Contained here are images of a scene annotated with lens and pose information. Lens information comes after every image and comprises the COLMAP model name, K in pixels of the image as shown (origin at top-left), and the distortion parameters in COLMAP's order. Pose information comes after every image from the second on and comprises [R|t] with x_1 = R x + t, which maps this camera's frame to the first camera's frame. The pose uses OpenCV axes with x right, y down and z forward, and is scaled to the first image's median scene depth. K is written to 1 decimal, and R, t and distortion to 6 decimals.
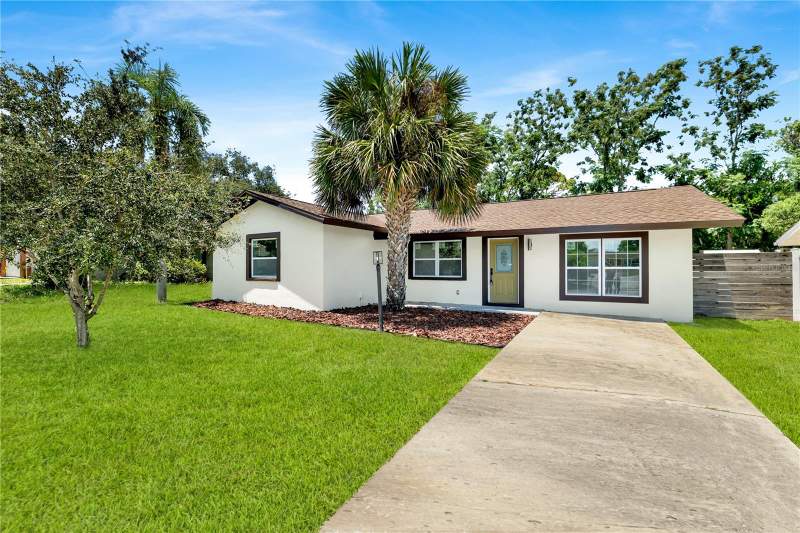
lens RADIAL K [[378.0, 0, 400.5], [0, 378.0, 262.5], [0, 0, 1]] dist [0.059852, 0.000892]
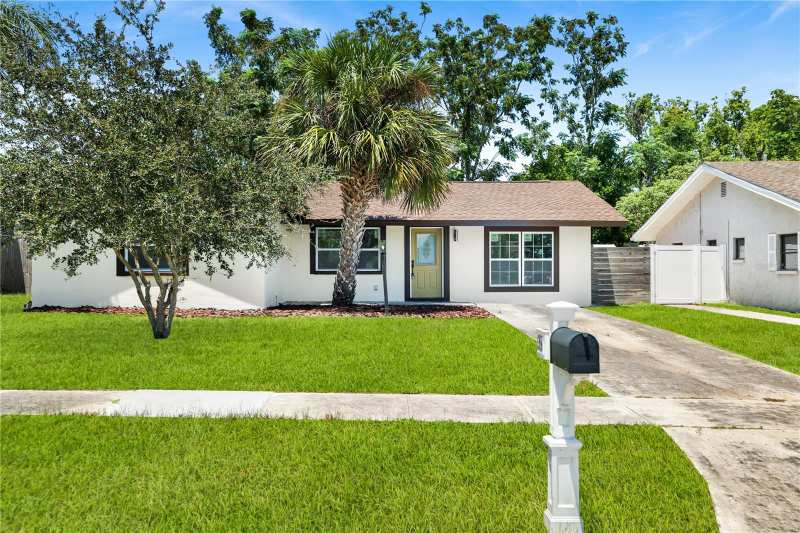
lens RADIAL K [[686.4, 0, 400.0], [0, 686.4, 266.5], [0, 0, 1]] dist [0.197429, -0.003622]
pose [[0.893816, 0.001107, 0.448432, -0.248365], [-0.005755, 0.999943, 0.009003, 0.007058], [-0.448396, -0.010628, 0.893772, -0.215695]]
